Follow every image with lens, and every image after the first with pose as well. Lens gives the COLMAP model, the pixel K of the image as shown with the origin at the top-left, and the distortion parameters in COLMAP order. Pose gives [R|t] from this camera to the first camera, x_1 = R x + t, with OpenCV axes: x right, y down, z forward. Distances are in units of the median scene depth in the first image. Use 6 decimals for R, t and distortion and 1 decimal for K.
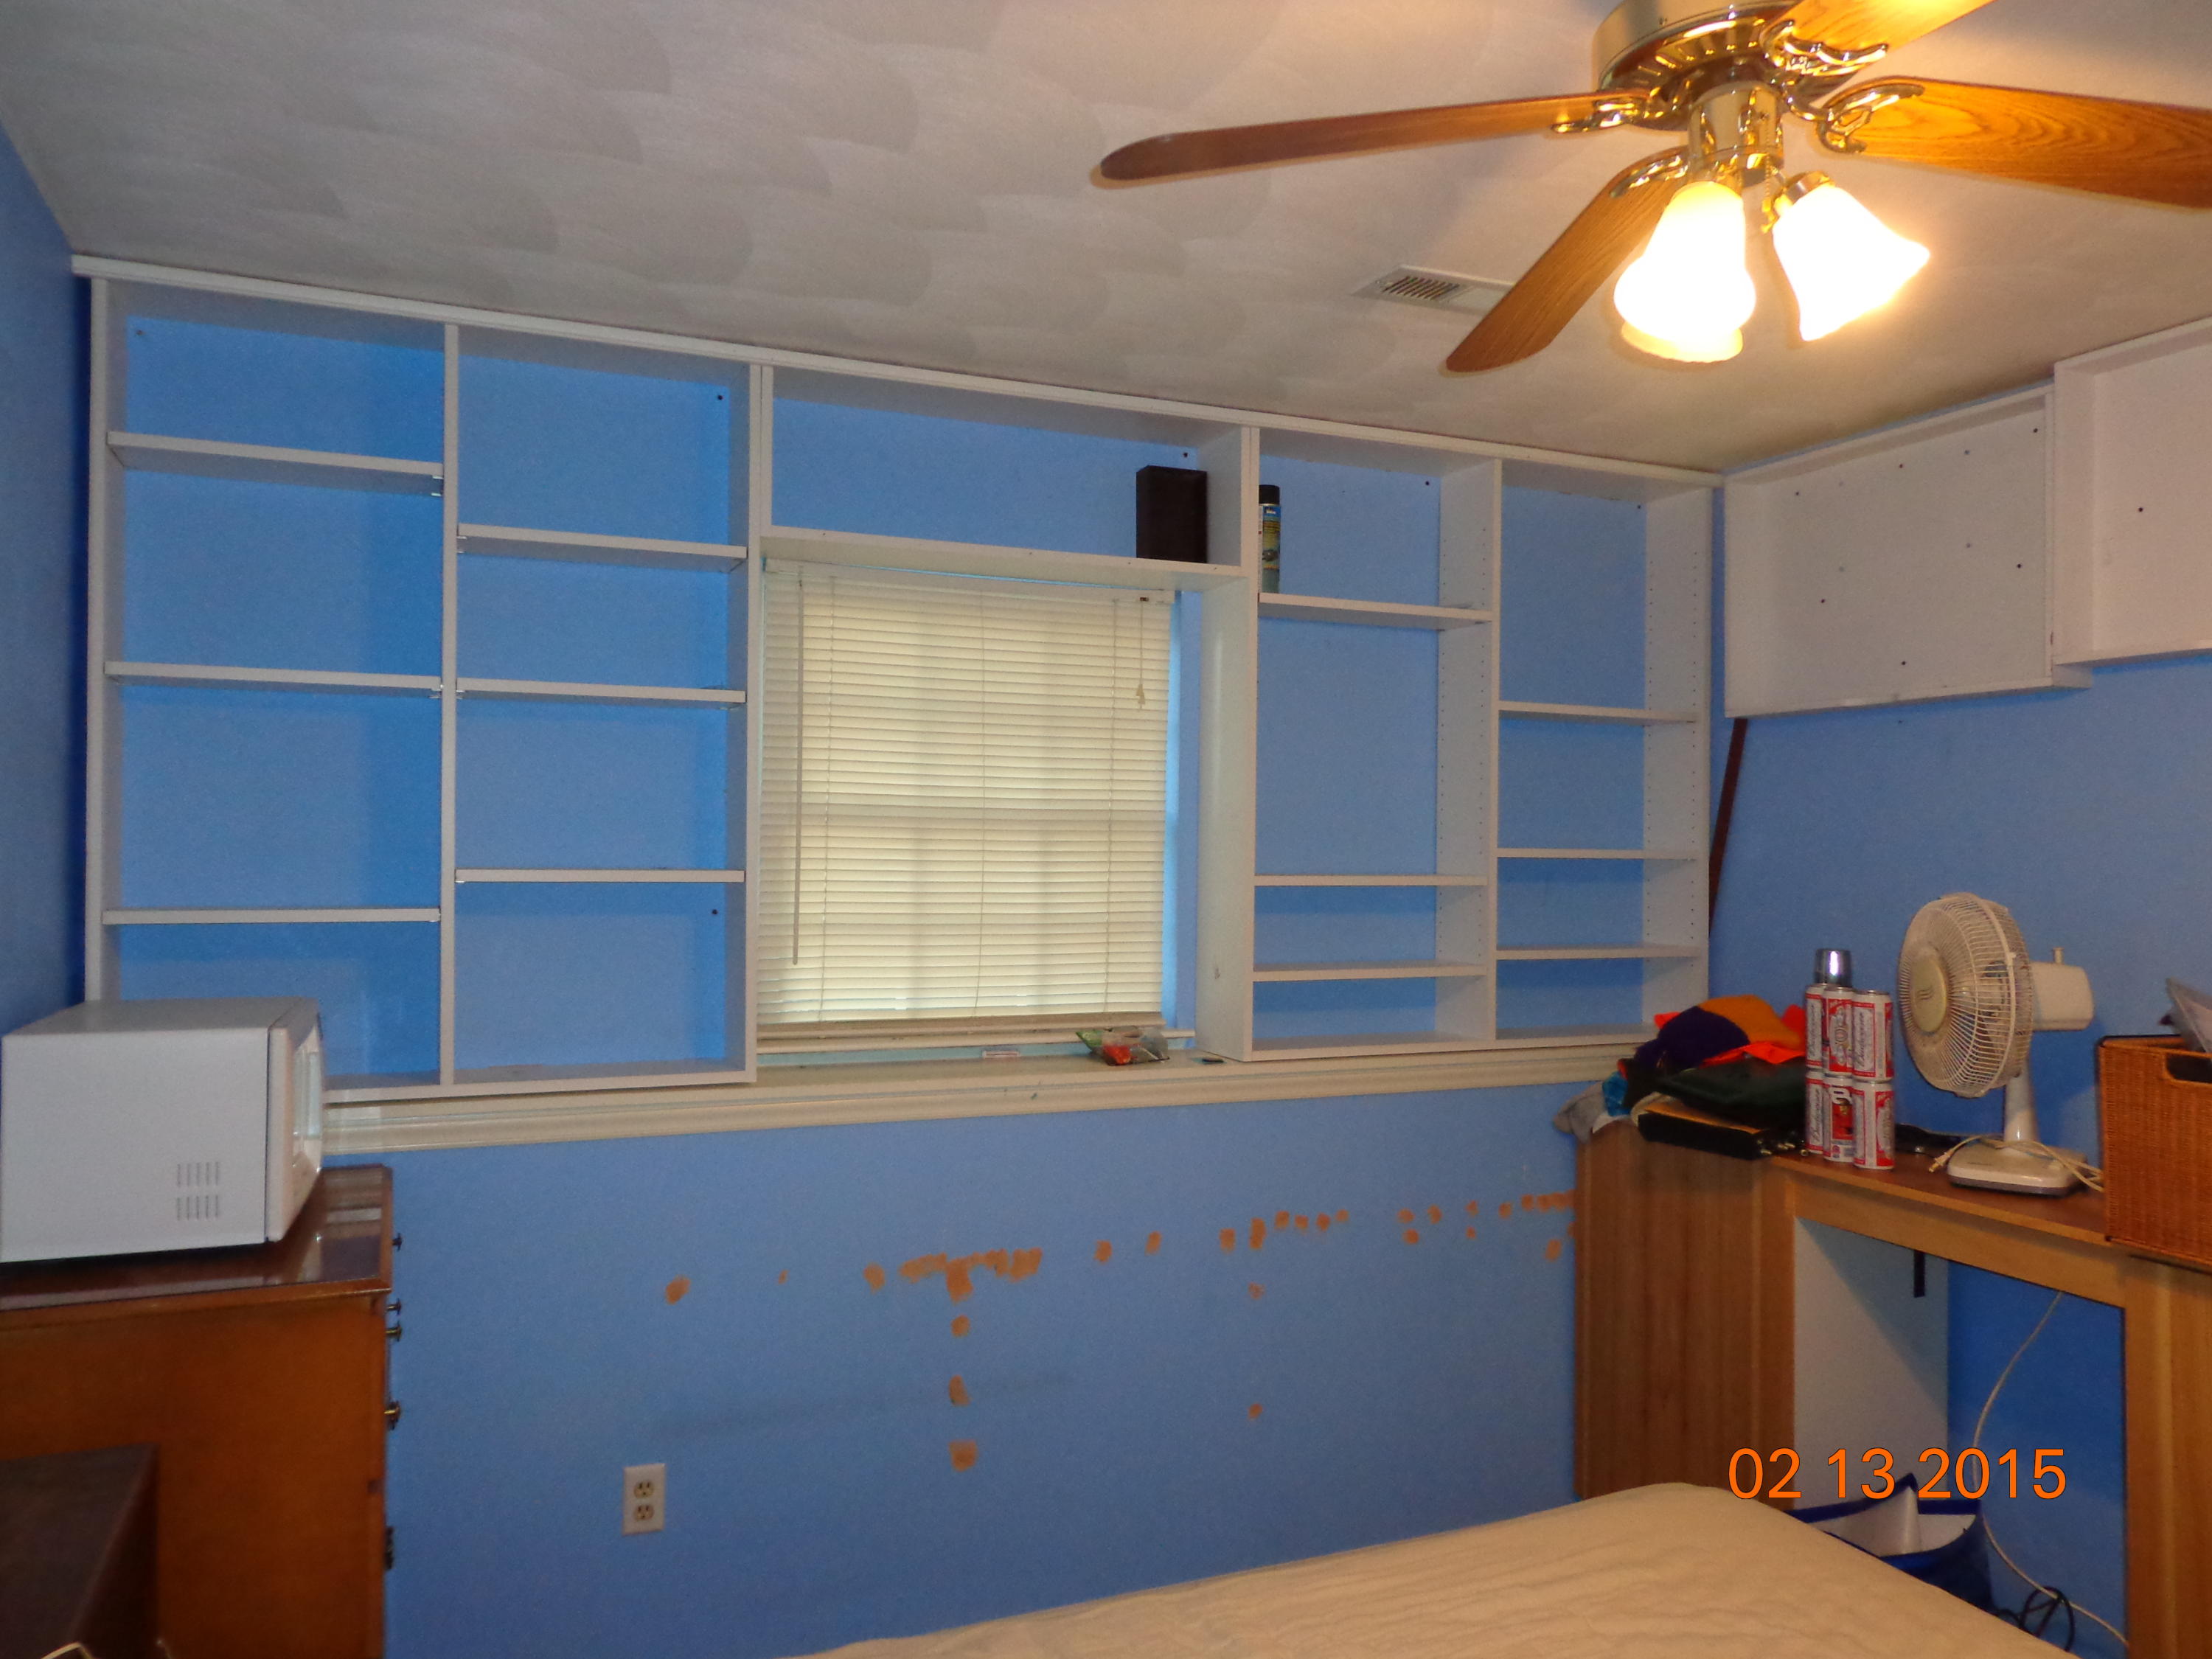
lens RADIAL K [[1646.4, 0, 1110.8], [0, 1646.4, 836.4], [0, 0, 1]] dist [0.007672, -0.001128]
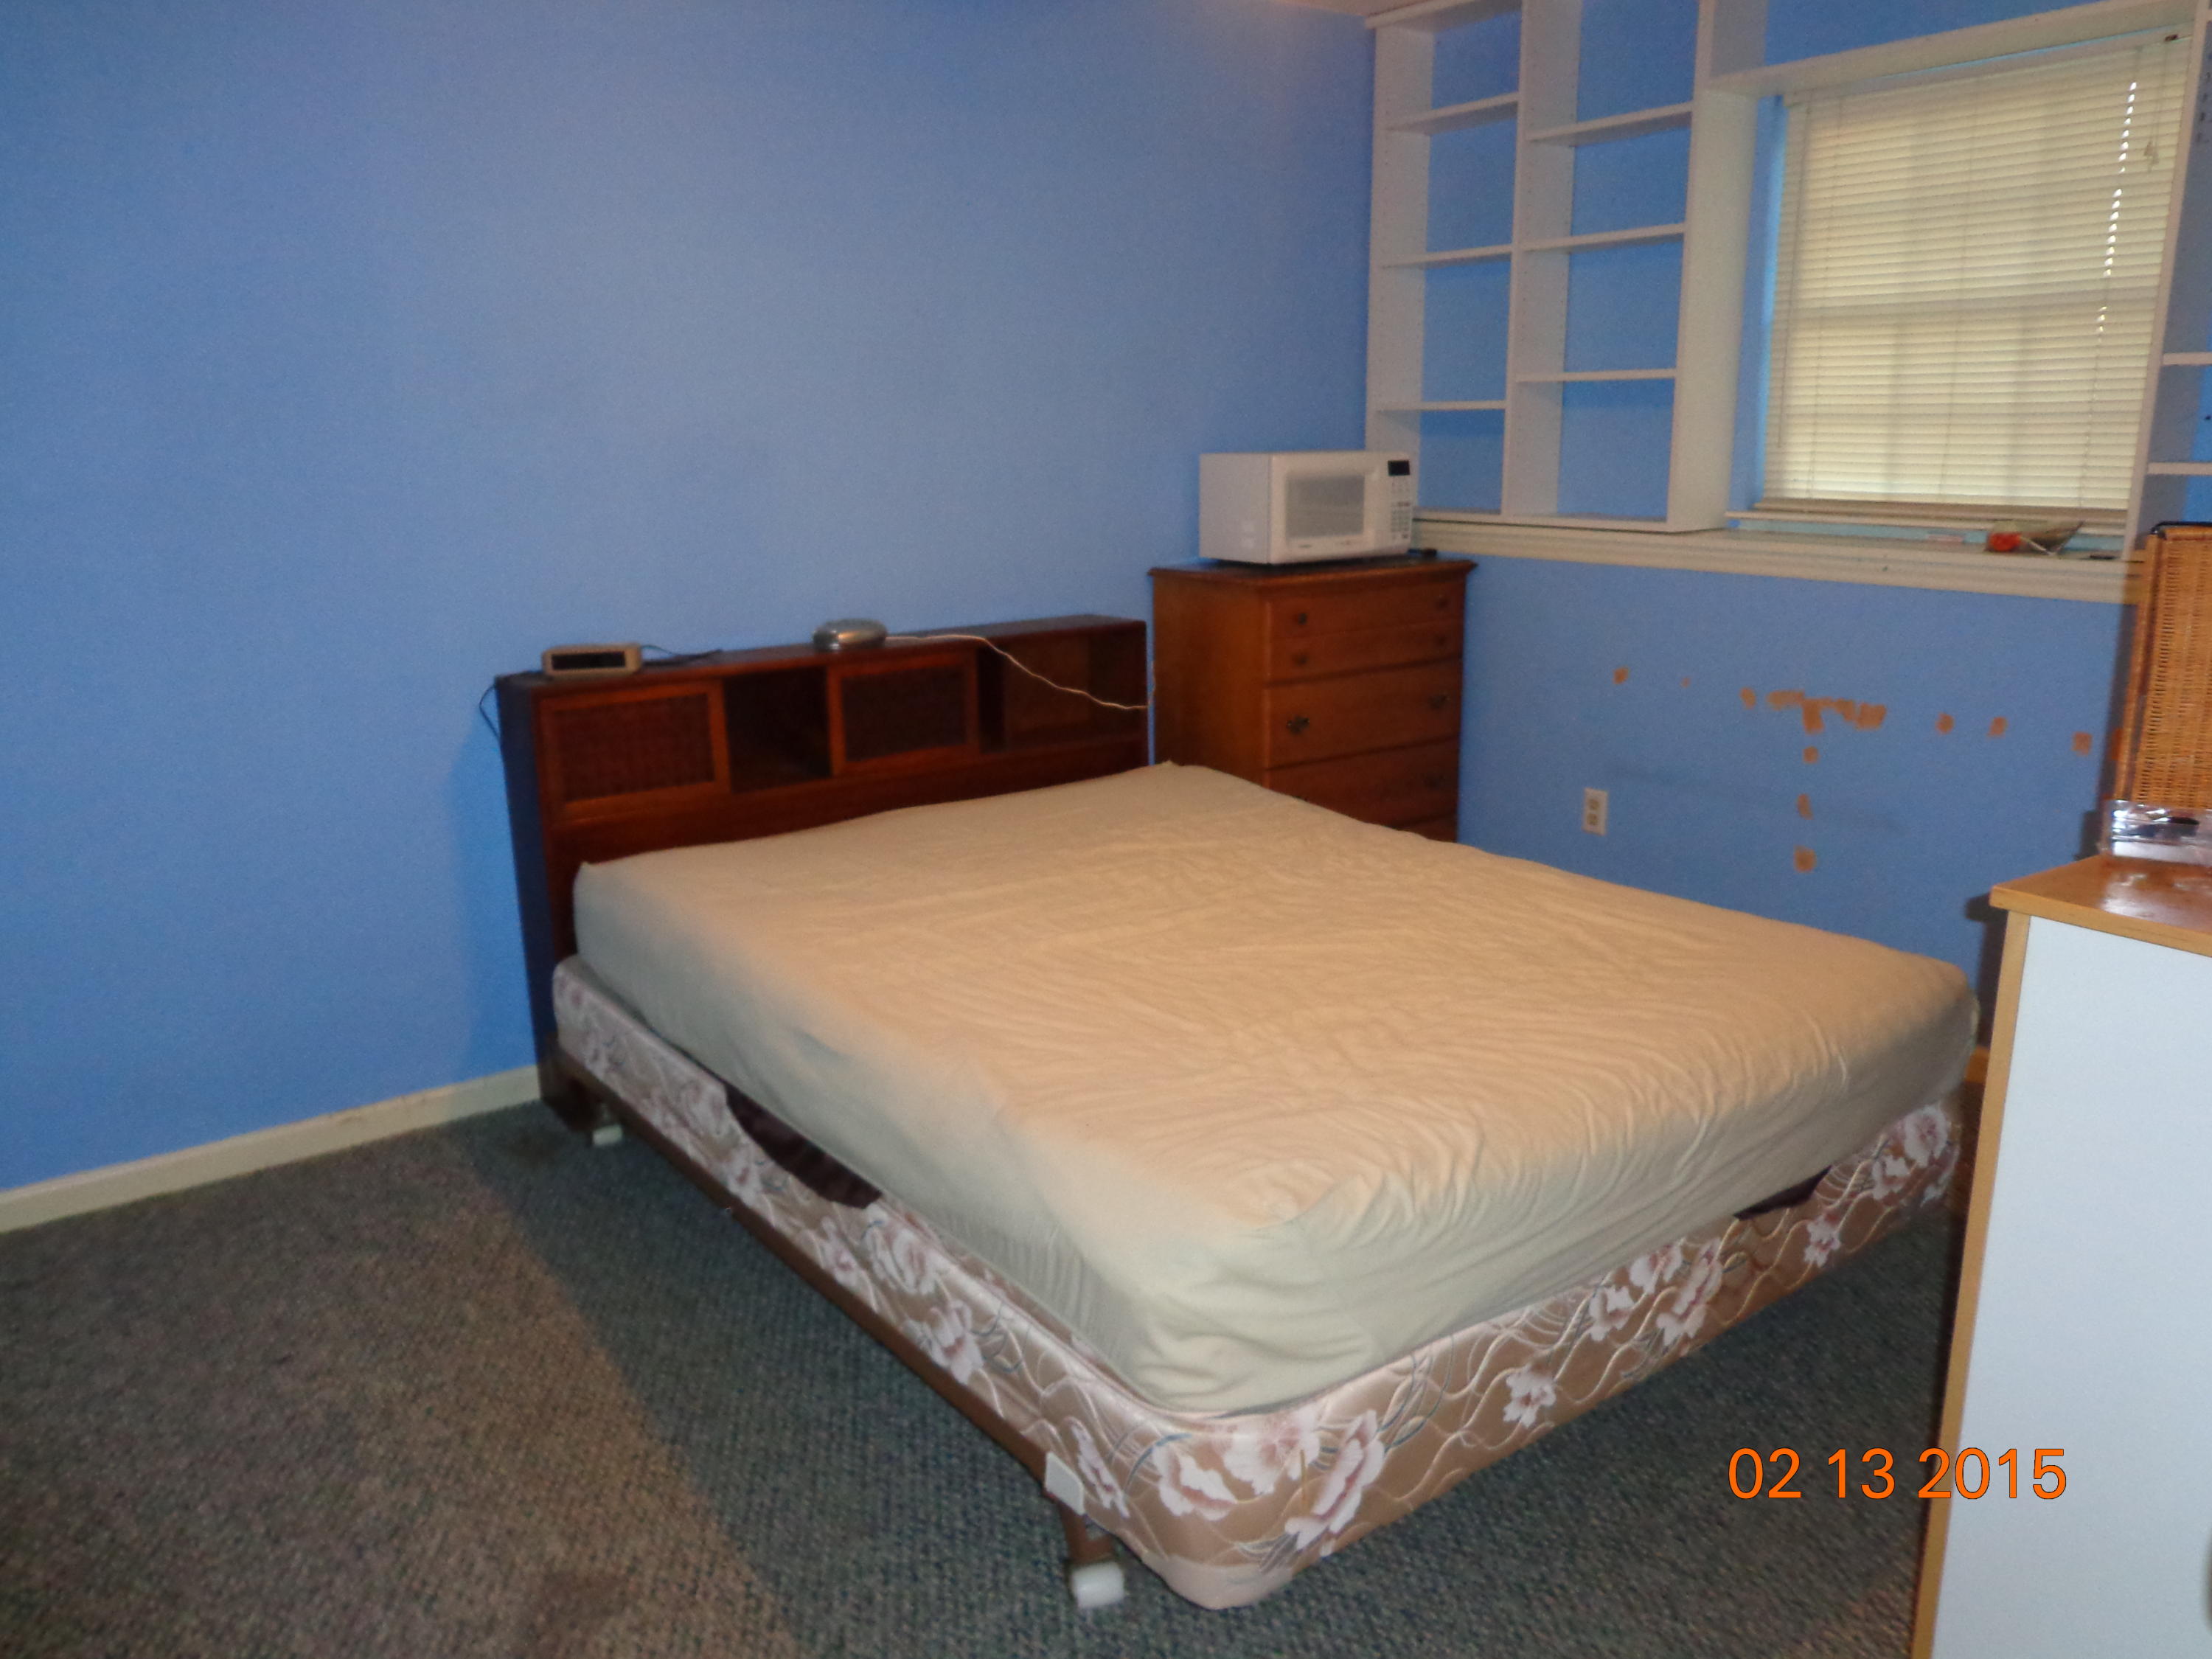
lens RADIAL K [[1646.4, 0, 1113.5], [0, 1646.4, 821.4], [0, 0, 1]] dist [0.007672, -0.001128]
pose [[0.240194, 0.221659, -0.945079, 0.886912], [0.030130, 0.971409, 0.235492, 0.042853], [0.970257, -0.085039, 0.226648, 0.214038]]
